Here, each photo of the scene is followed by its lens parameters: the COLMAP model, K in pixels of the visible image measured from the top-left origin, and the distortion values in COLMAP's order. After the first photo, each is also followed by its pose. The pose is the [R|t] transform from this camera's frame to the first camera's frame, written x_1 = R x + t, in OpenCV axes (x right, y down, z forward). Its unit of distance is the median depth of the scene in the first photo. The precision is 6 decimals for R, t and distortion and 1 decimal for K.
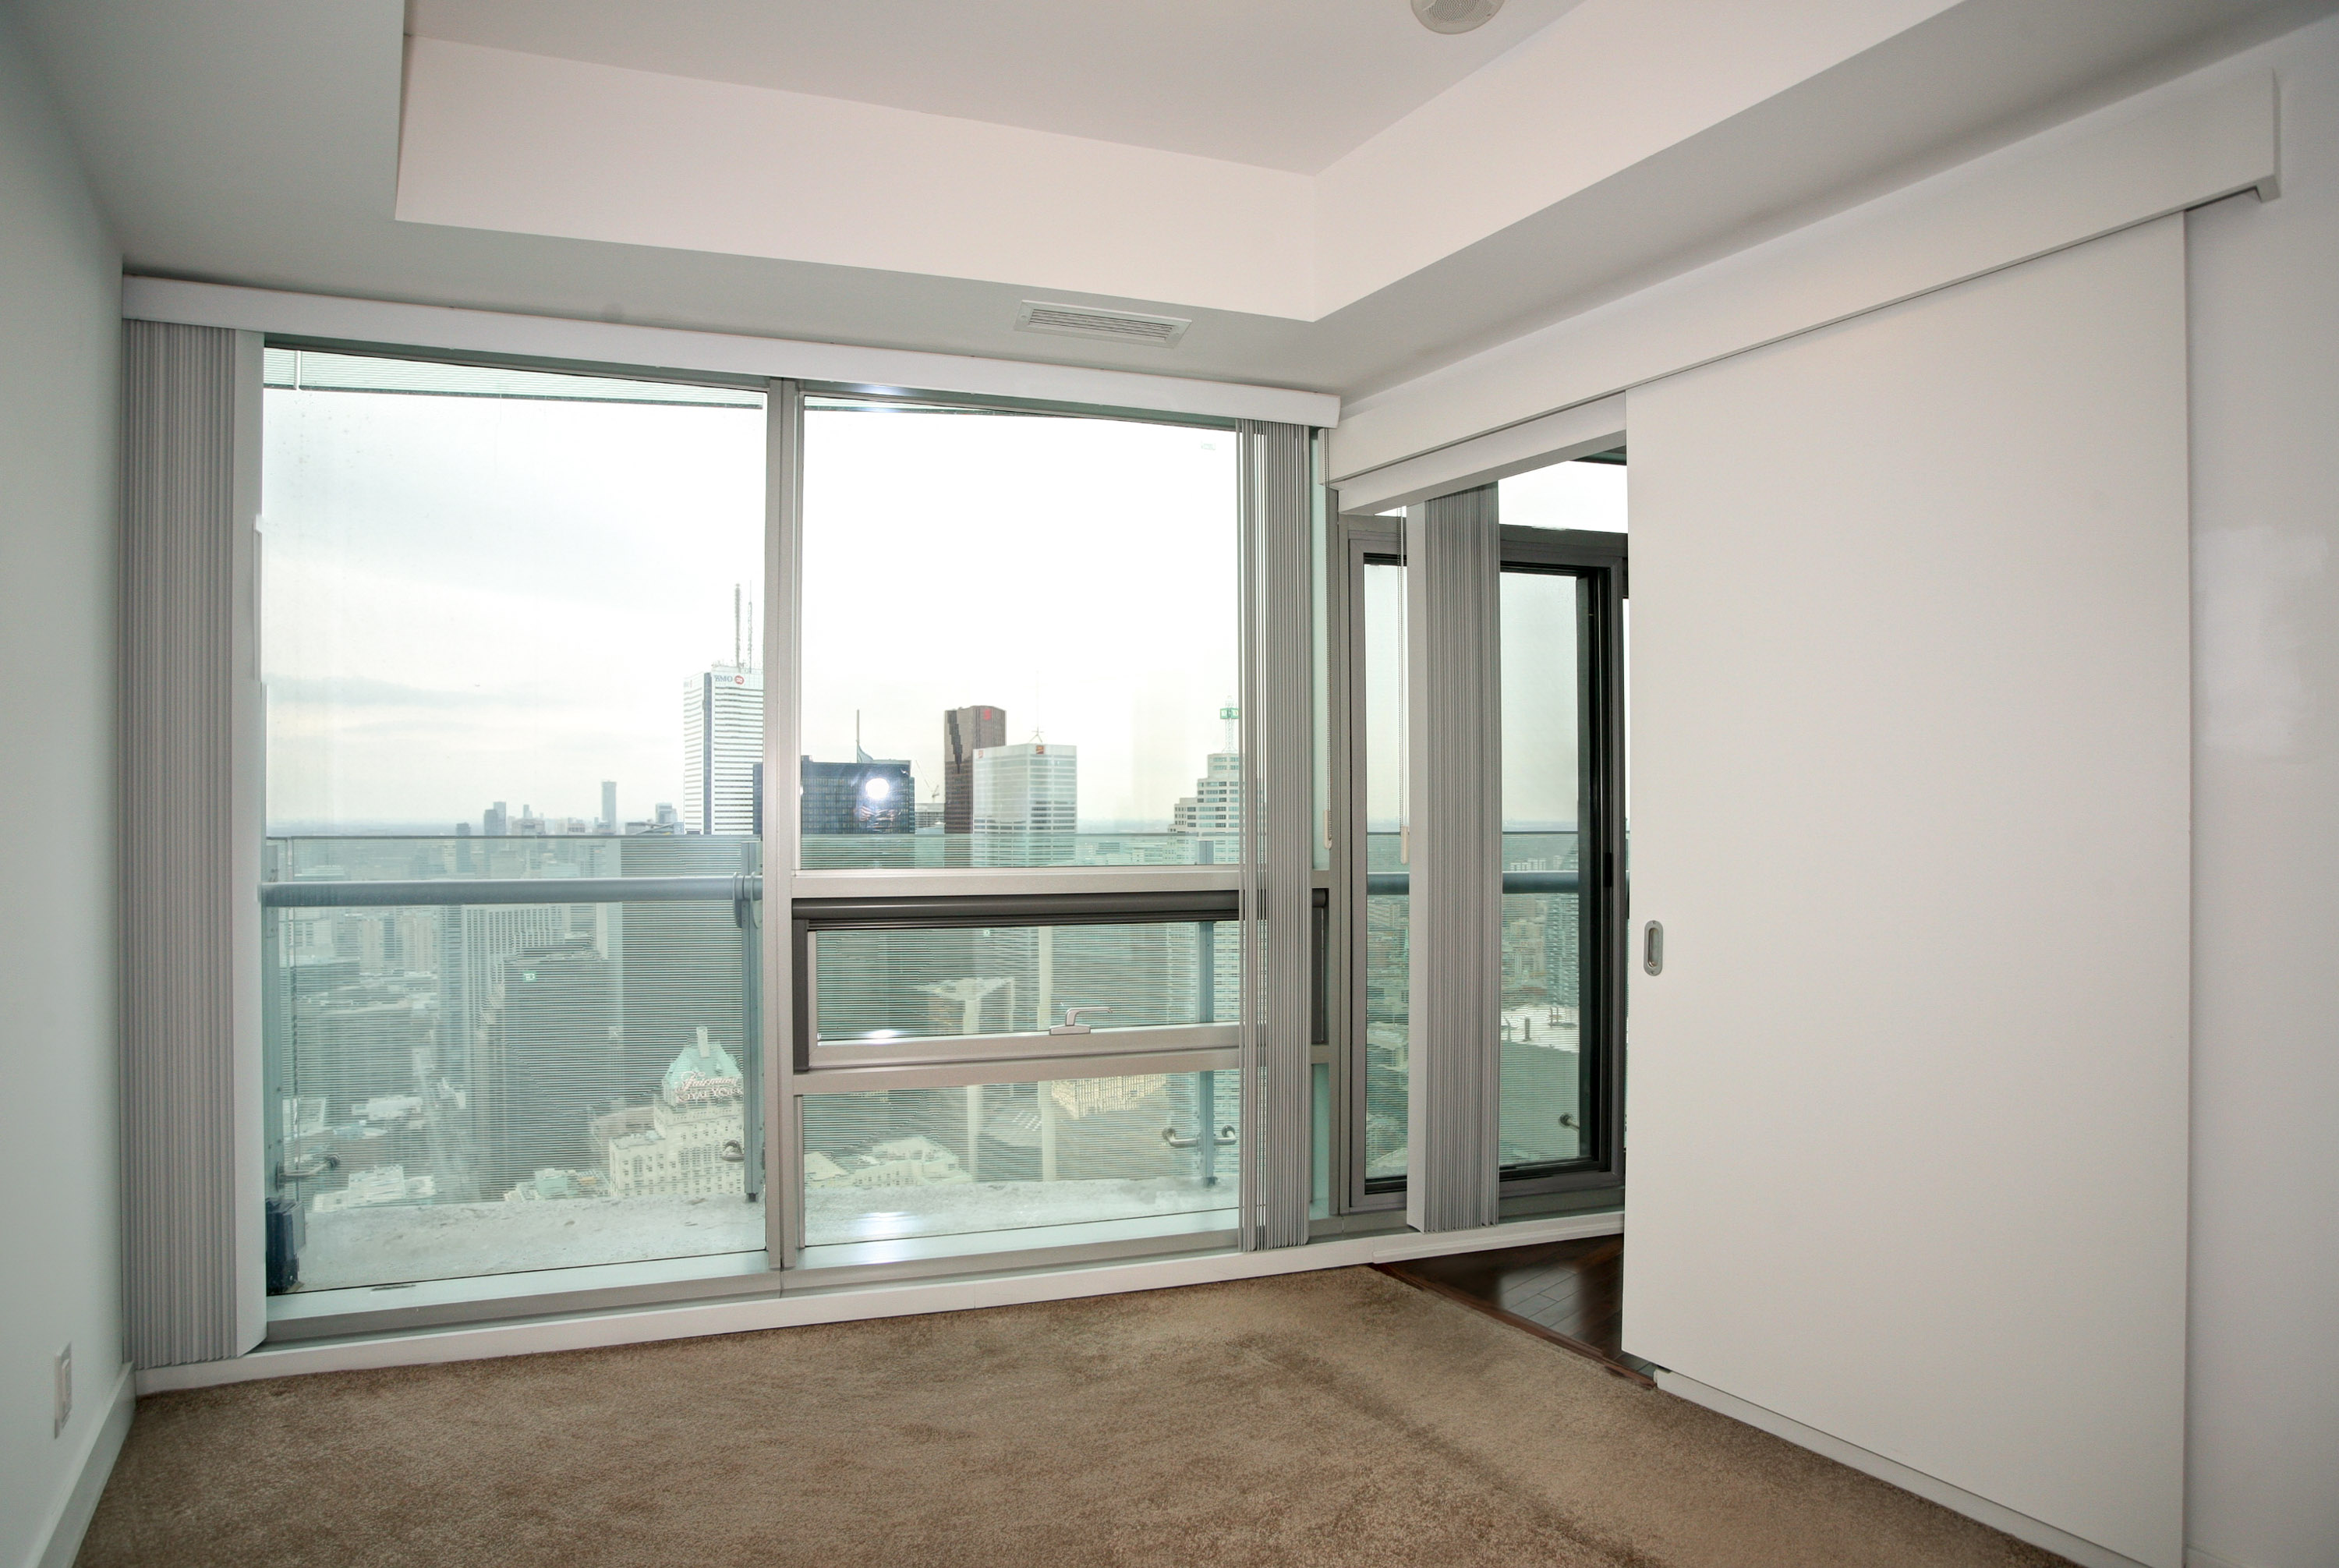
lens RADIAL K [[1043.6, 0, 1175.4], [0, 1043.6, 792.0], [0, 0, 1]] dist [-0.022506, 0.000030]
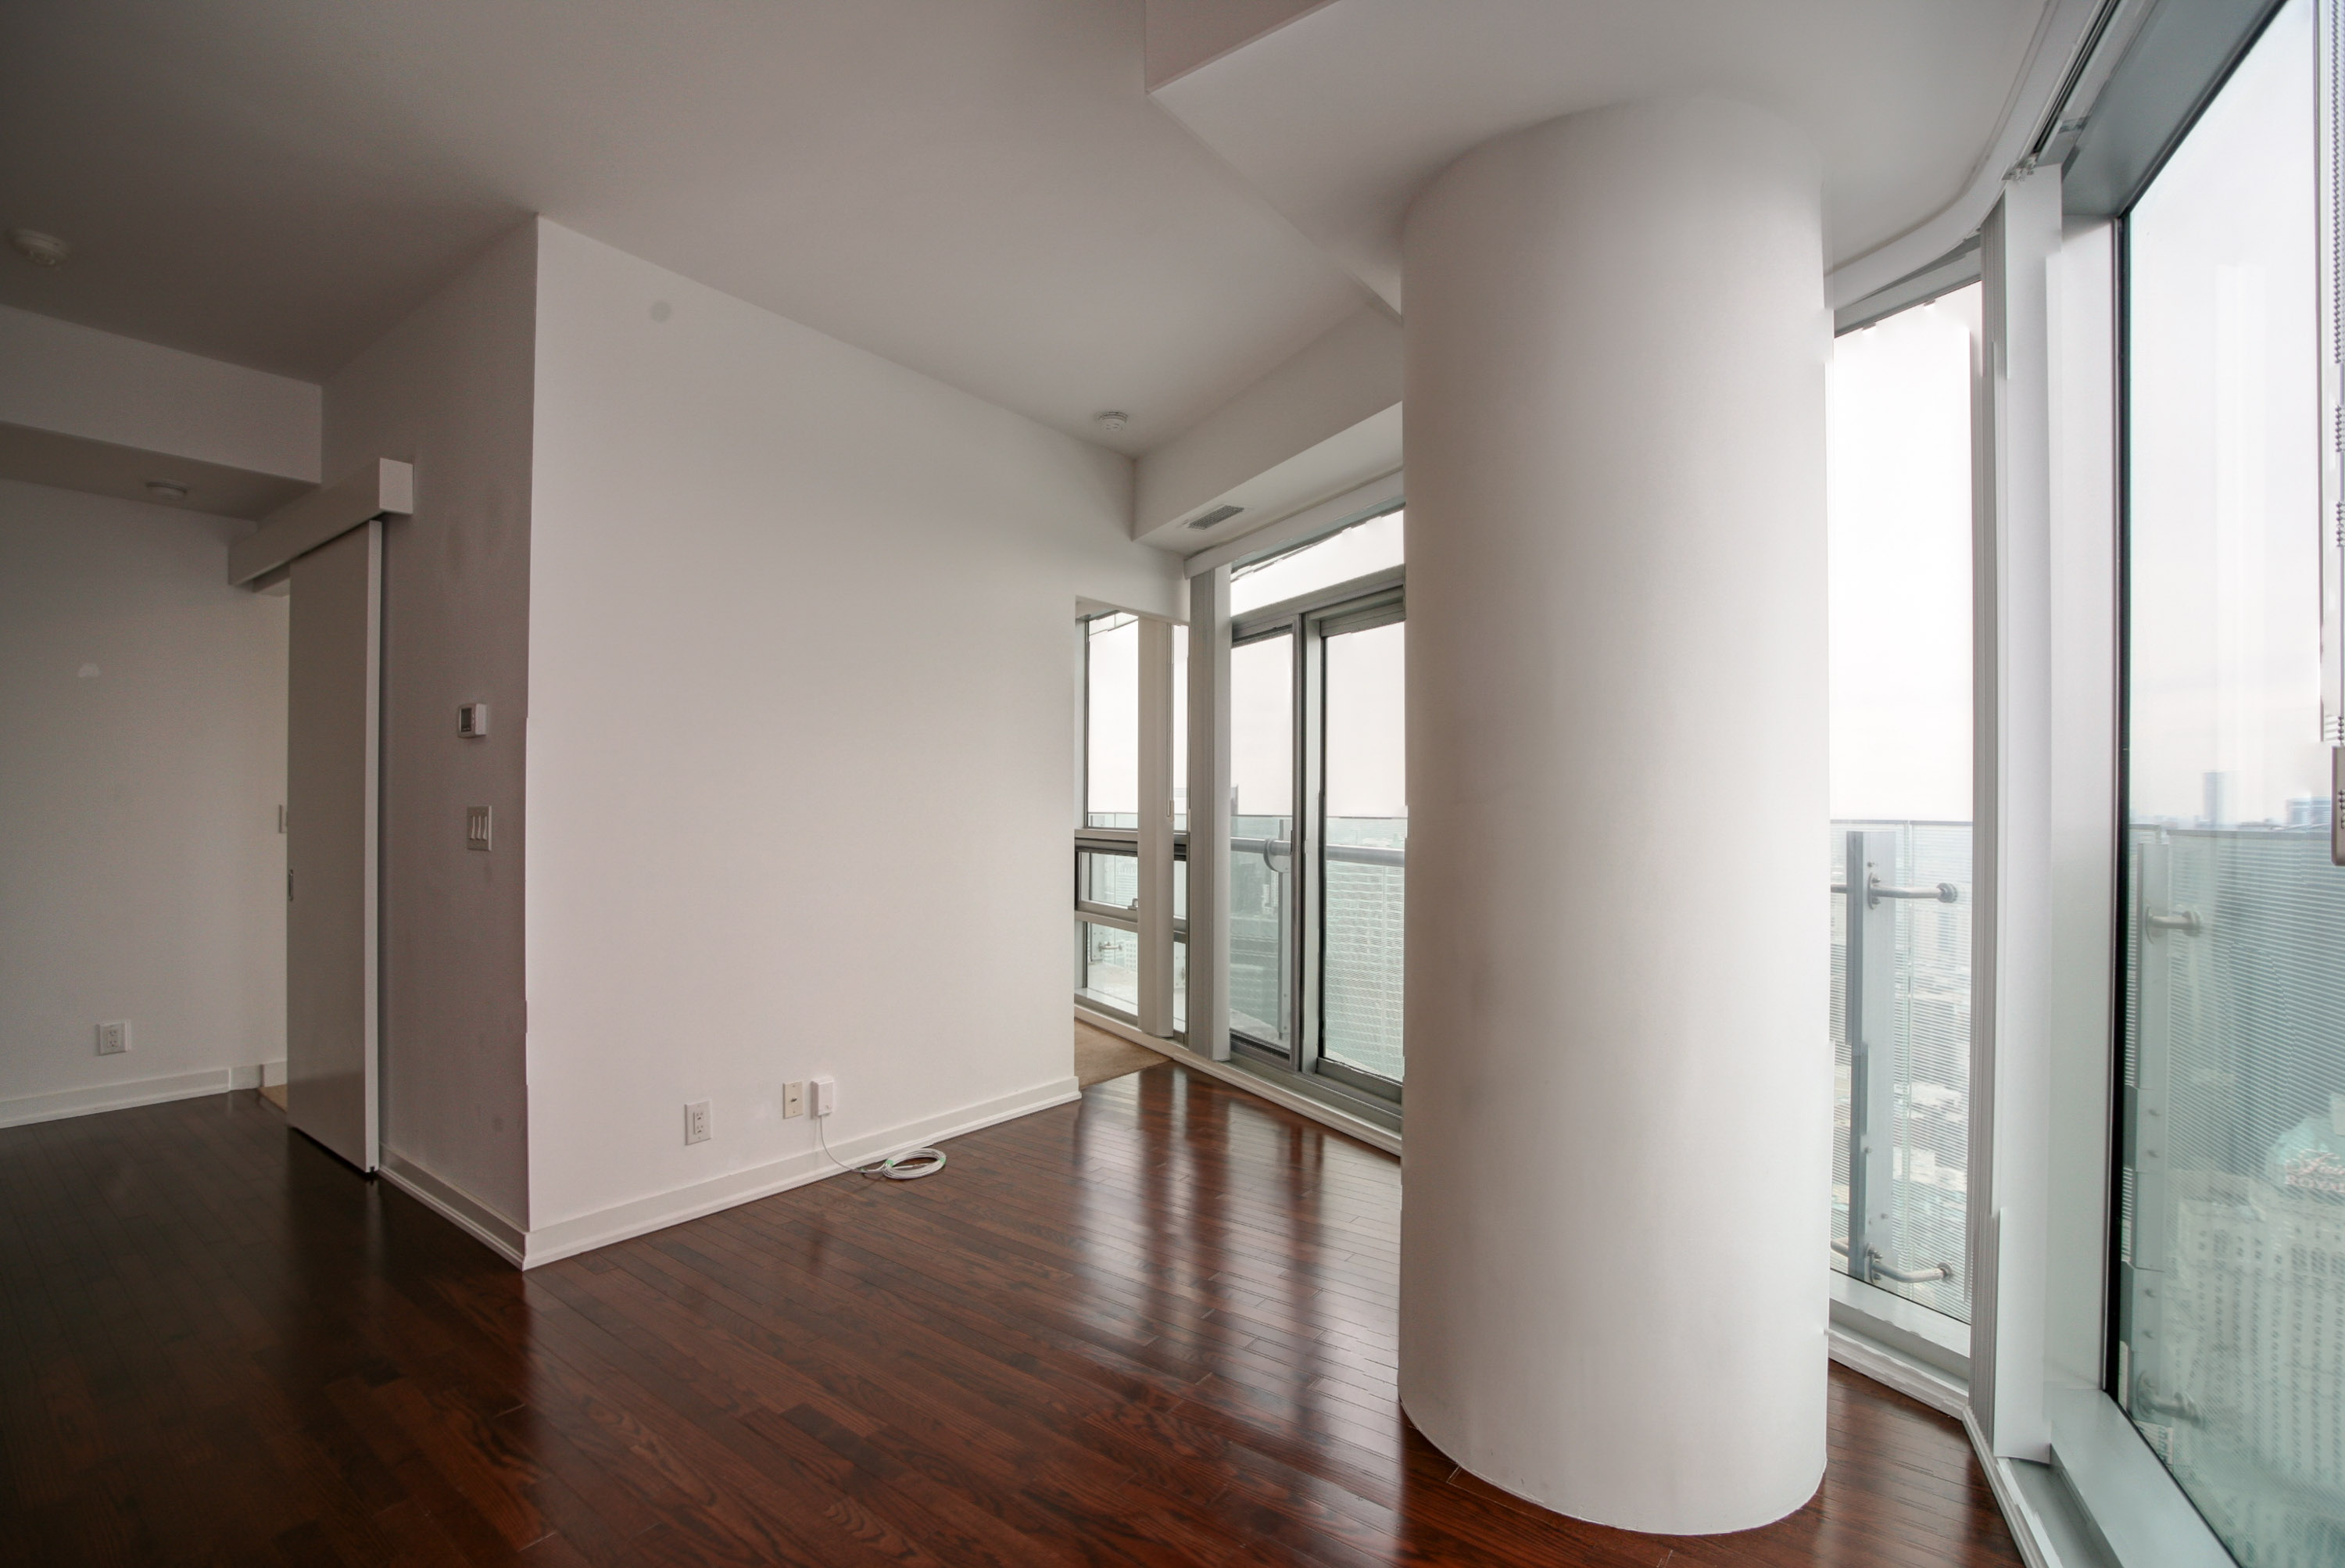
lens RADIAL K [[1046.2, 0, 1168.7], [0, 1046.2, 799.1], [0, 0, 1]] dist [-0.022506, 0.000030]
pose [[0.252461, -0.010913, -0.967545, 1.201276], [0.022457, 0.999733, -0.005416, 0.015138], [0.967346, -0.020360, 0.252639, 0.322192]]
